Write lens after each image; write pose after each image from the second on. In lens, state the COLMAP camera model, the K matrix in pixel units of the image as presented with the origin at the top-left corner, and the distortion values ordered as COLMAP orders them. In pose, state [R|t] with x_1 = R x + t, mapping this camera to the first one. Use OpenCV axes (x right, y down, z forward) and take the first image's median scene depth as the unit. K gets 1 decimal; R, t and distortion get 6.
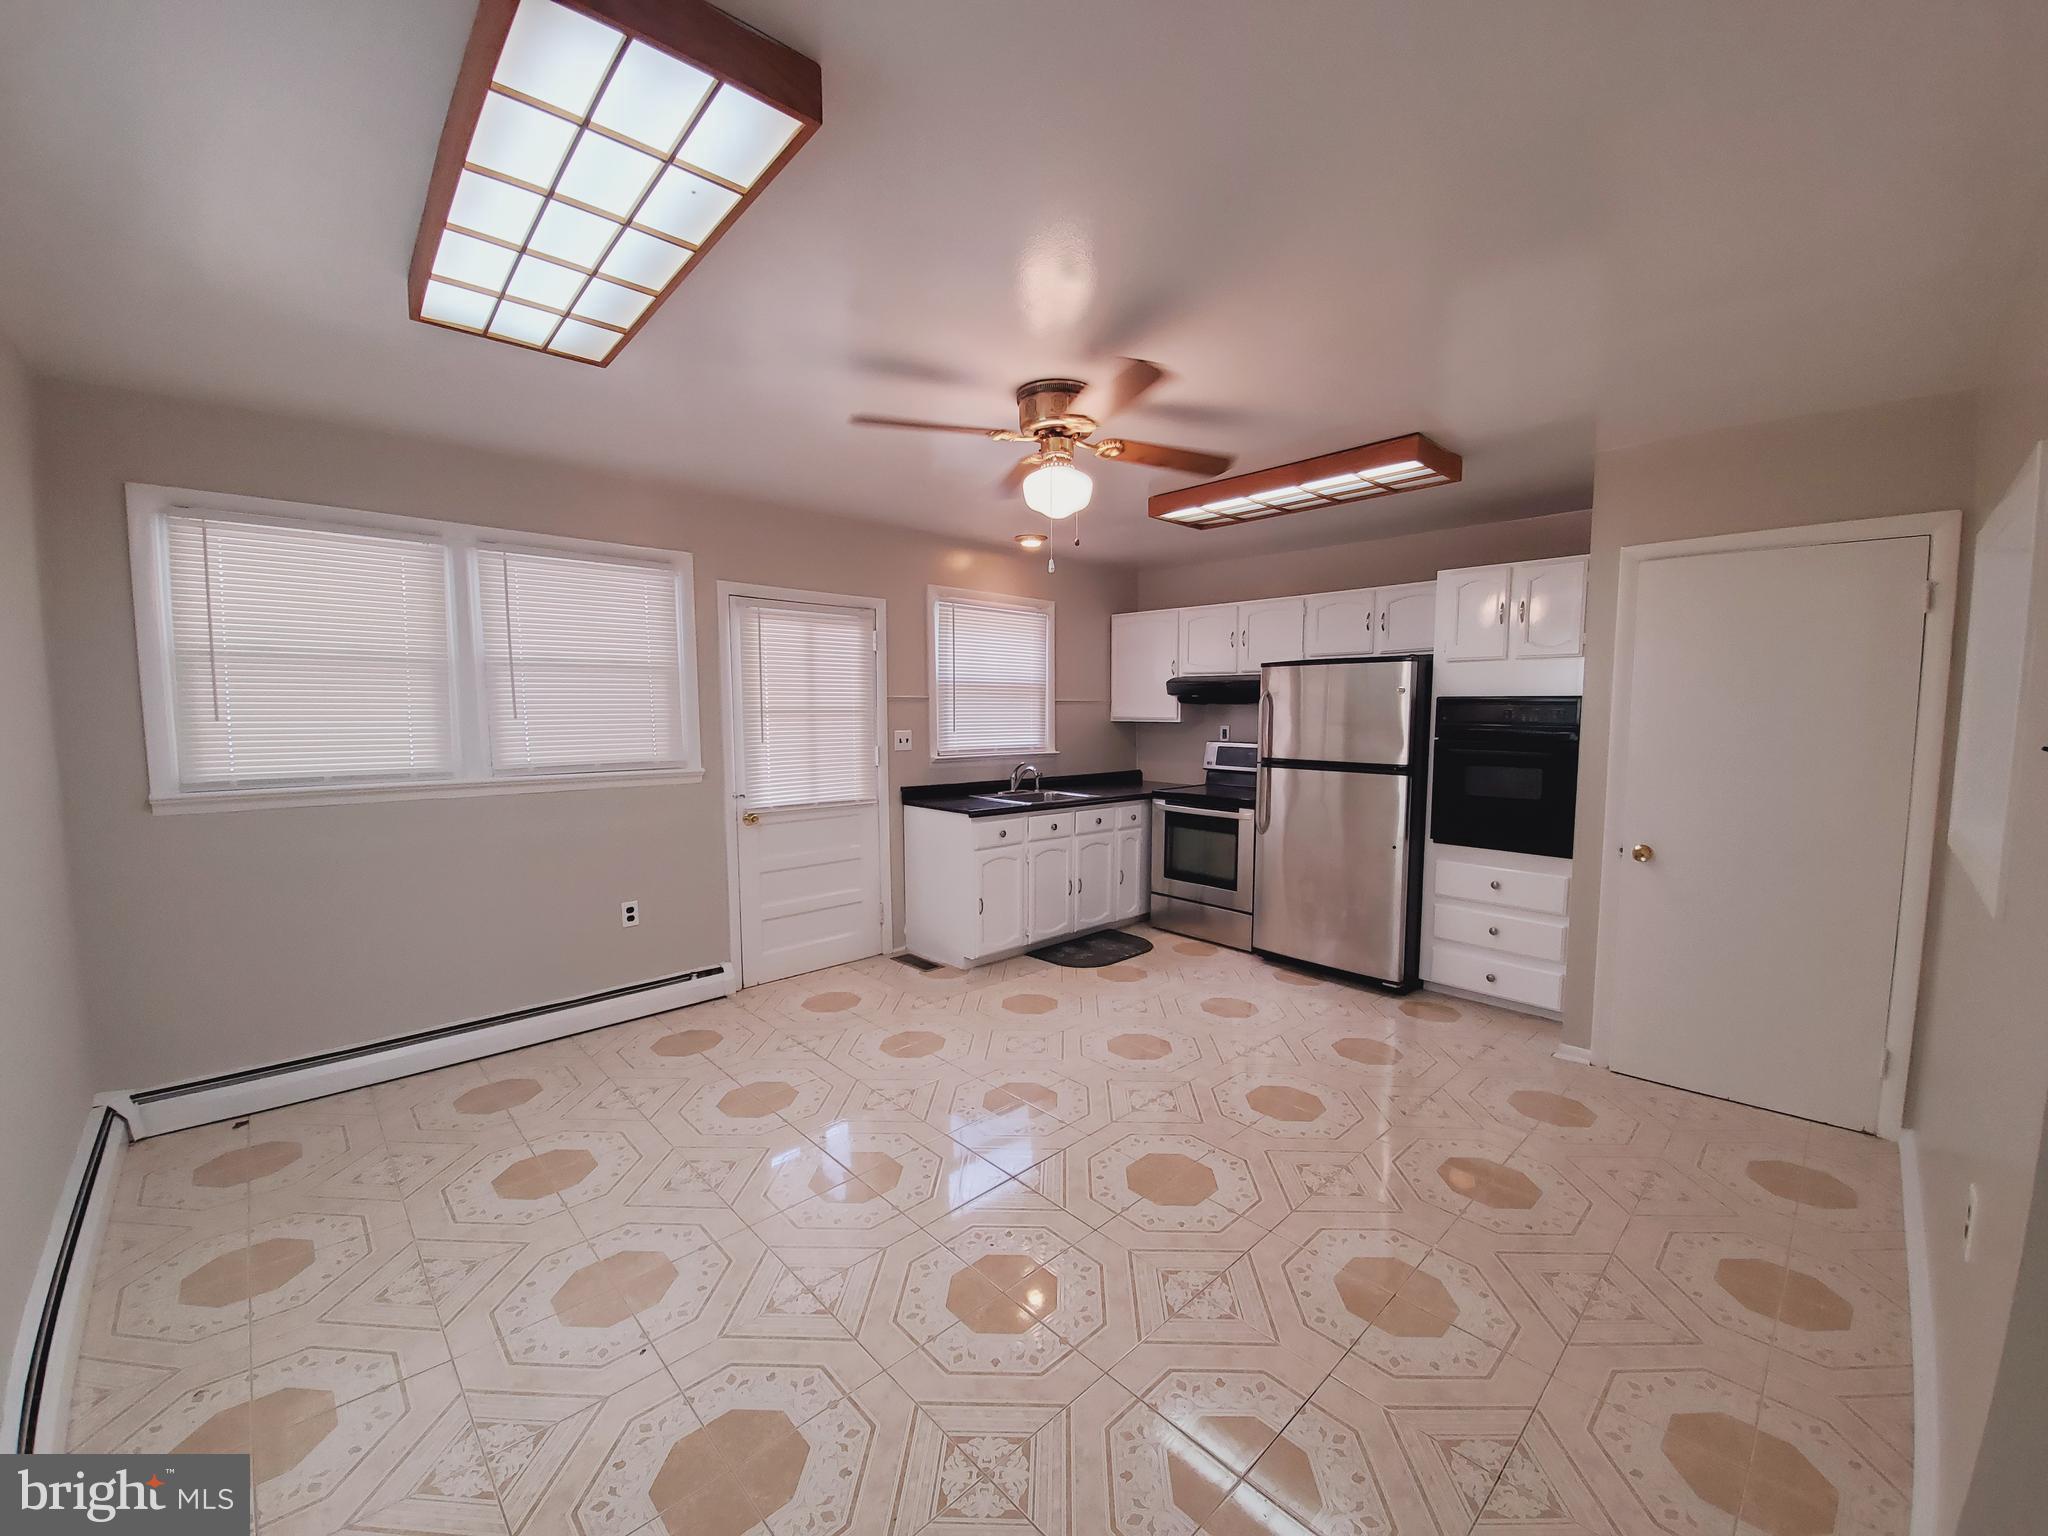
lens RADIAL K [[804.3, 0, 1037.1], [0, 804.3, 780.2], [0, 0, 1]] dist [0.001404, -0.012834]
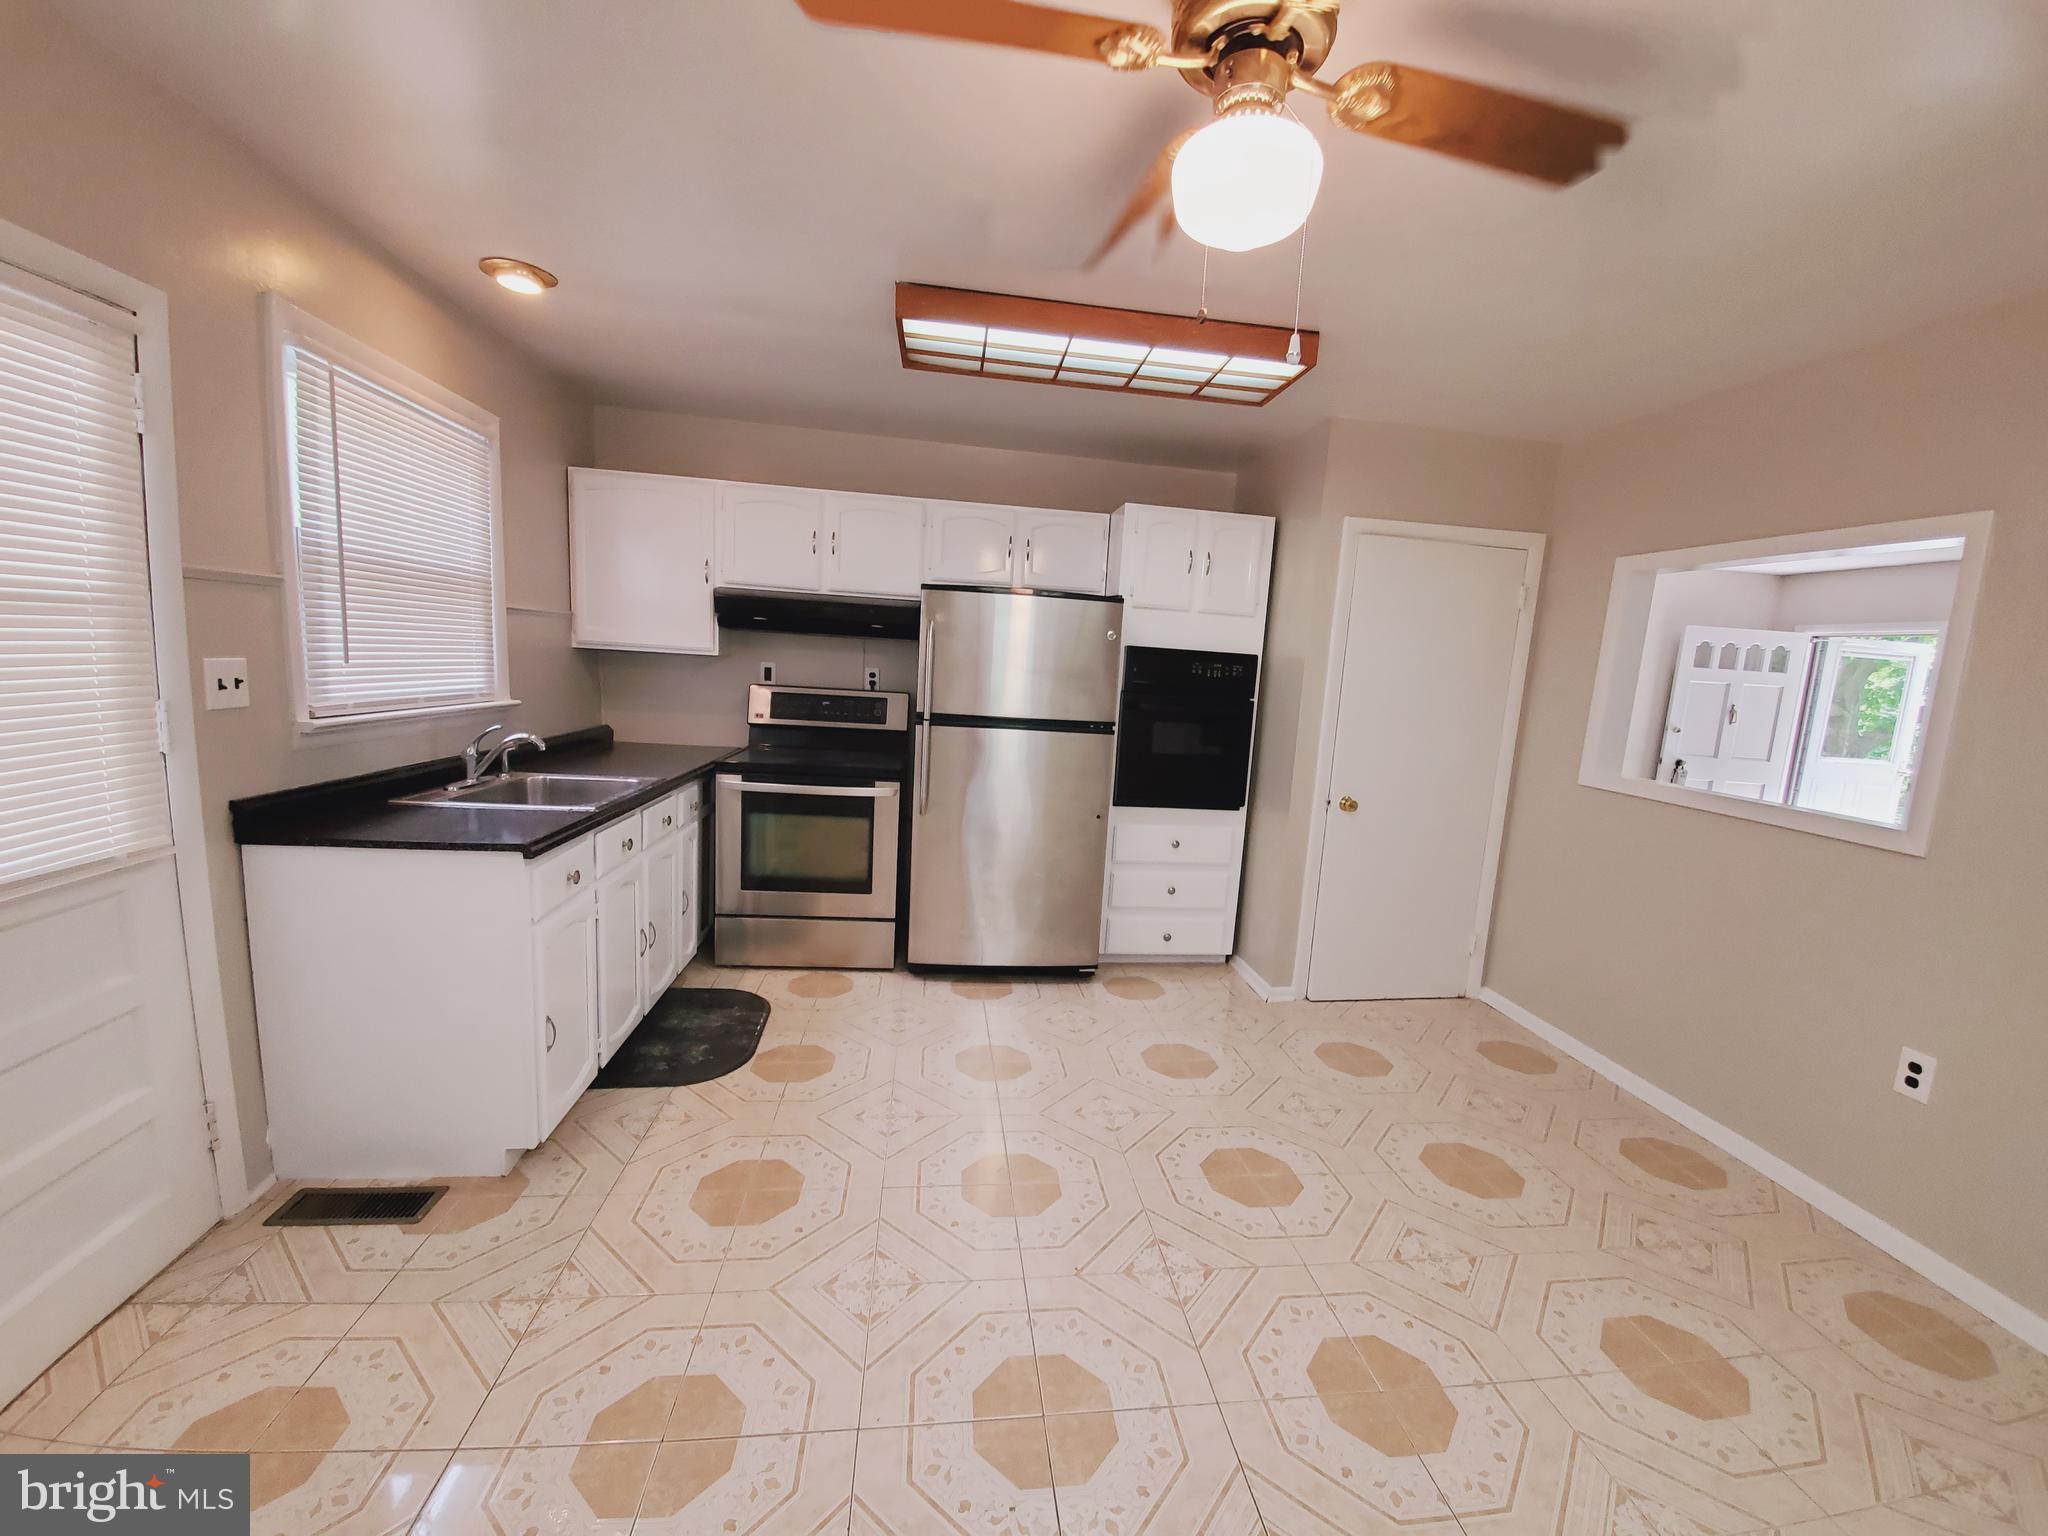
lens RADIAL K [[804.3, 0, 1037.1], [0, 804.3, 780.2], [0, 0, 1]] dist [0.001404, -0.012834]
pose [[0.585398, -0.085315, 0.806245, -0.260645], [0.011974, 0.995249, 0.096621, -0.036675], [-0.810658, -0.046907, 0.583639, 0.470575]]
